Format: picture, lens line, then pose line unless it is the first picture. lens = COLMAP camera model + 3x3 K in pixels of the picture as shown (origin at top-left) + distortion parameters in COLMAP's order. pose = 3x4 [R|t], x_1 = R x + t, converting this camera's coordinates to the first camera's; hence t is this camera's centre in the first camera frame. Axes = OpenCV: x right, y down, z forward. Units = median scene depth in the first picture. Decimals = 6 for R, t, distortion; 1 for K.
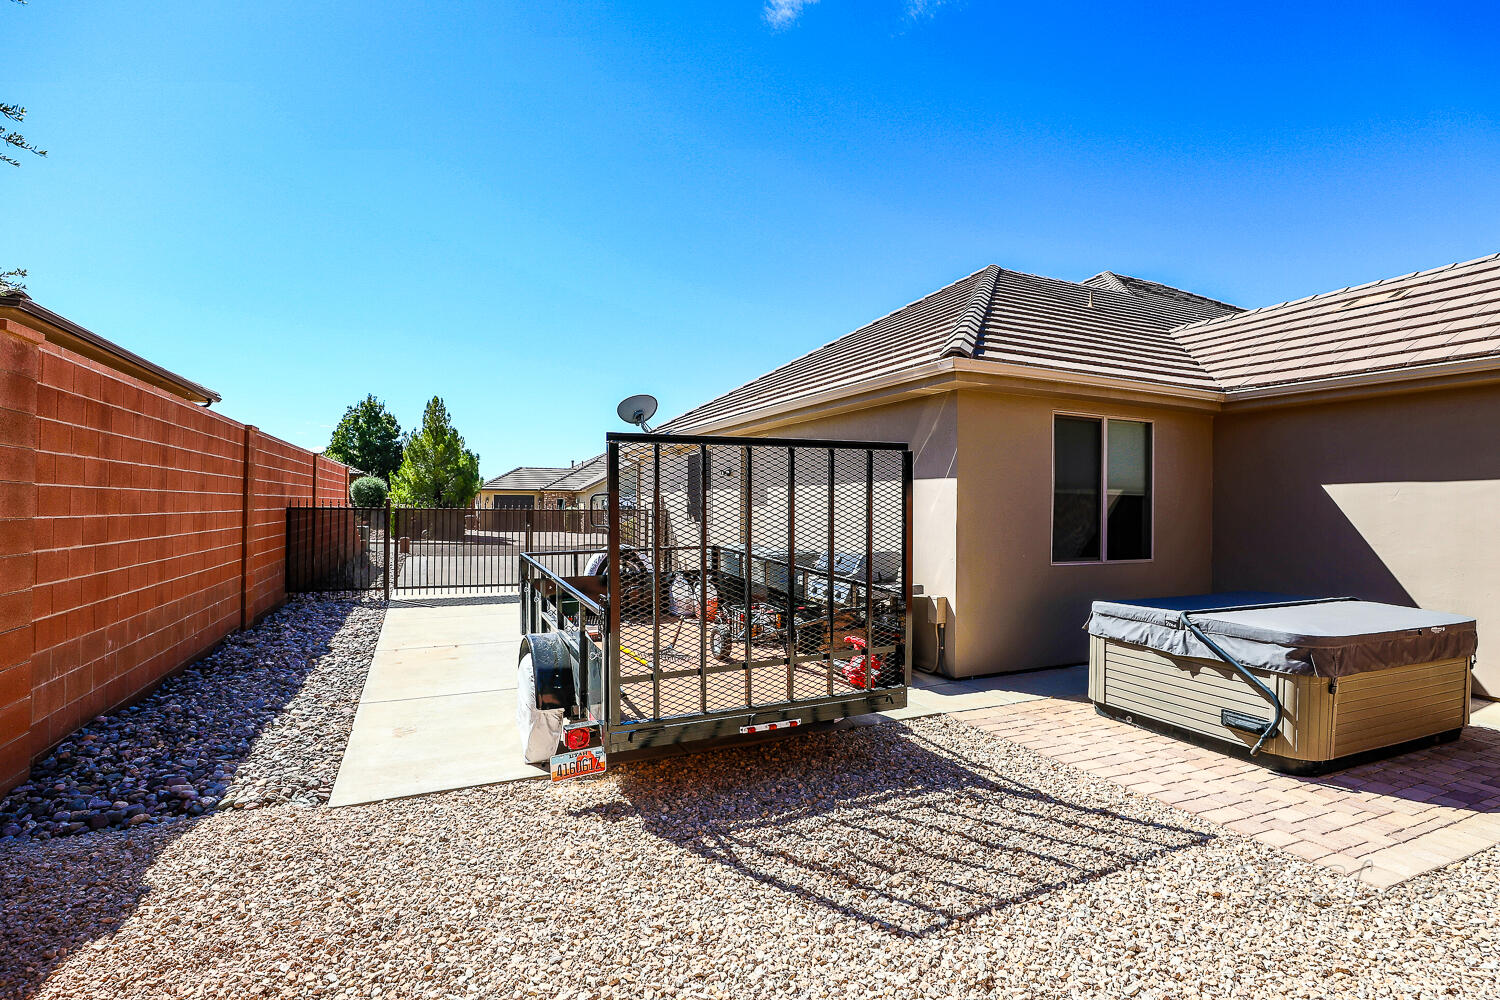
lens RADIAL K [[731.9, 0, 753.7], [0, 731.9, 503.4], [0, 0, 1]] dist [-0.046336, 0.013429]
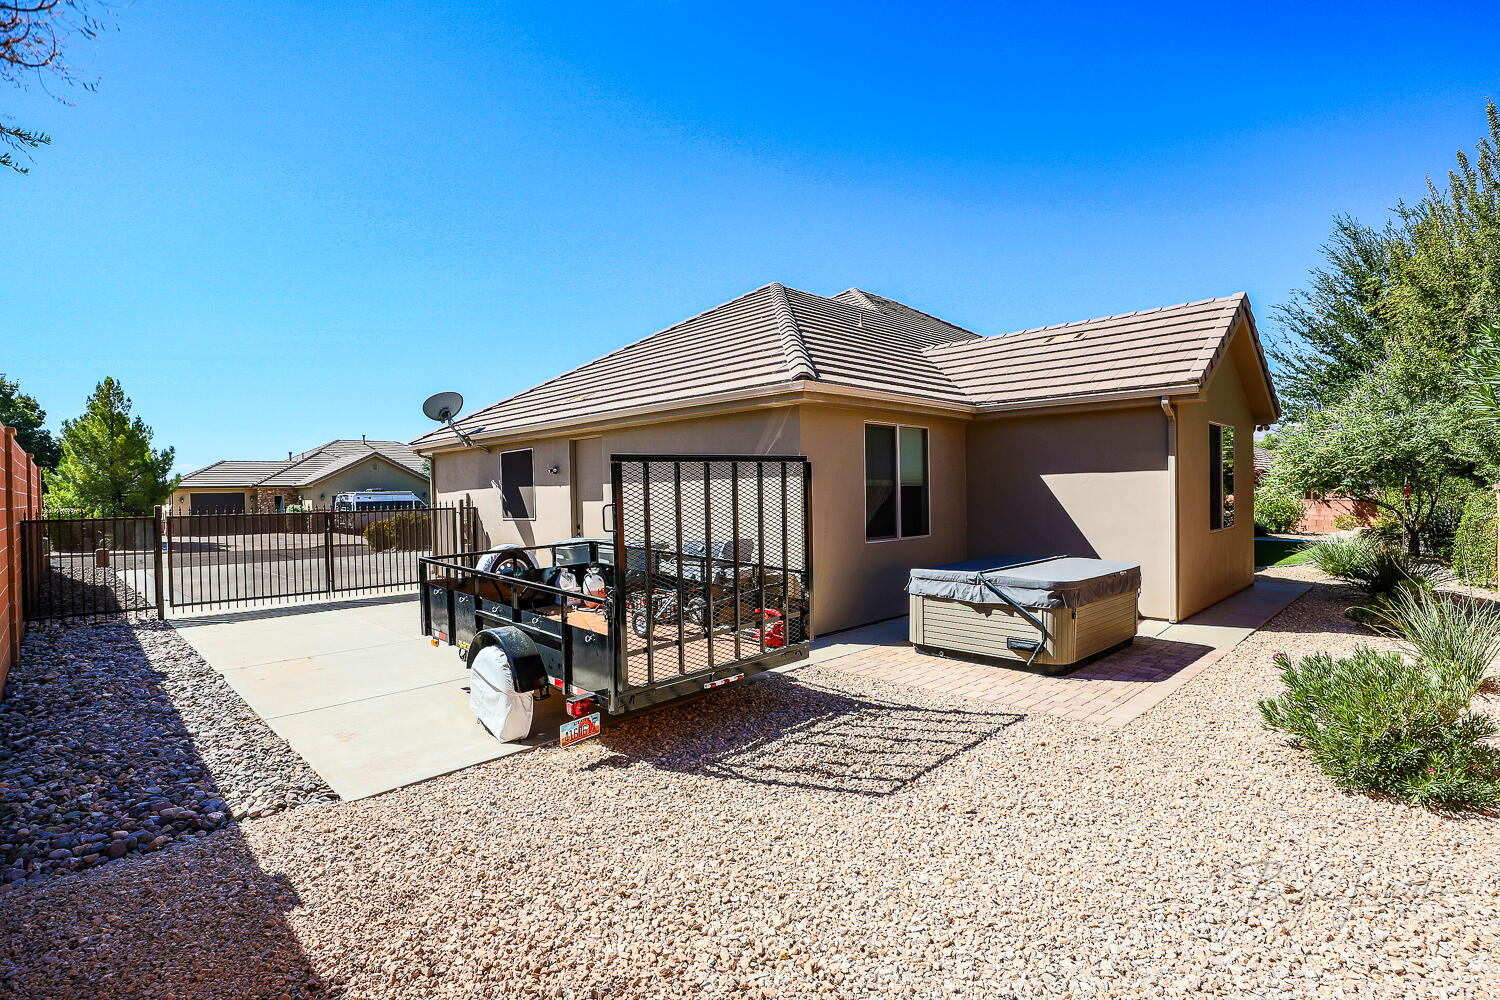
lens RADIAL K [[731.9, 0, 753.7], [0, 731.9, 503.4], [0, 0, 1]] dist [-0.046336, 0.013429]
pose [[0.937396, -0.032689, 0.346728, -0.333462], [0.026169, 0.999382, 0.023471, -0.030524], [-0.347281, -0.012928, 0.937672, -0.193603]]
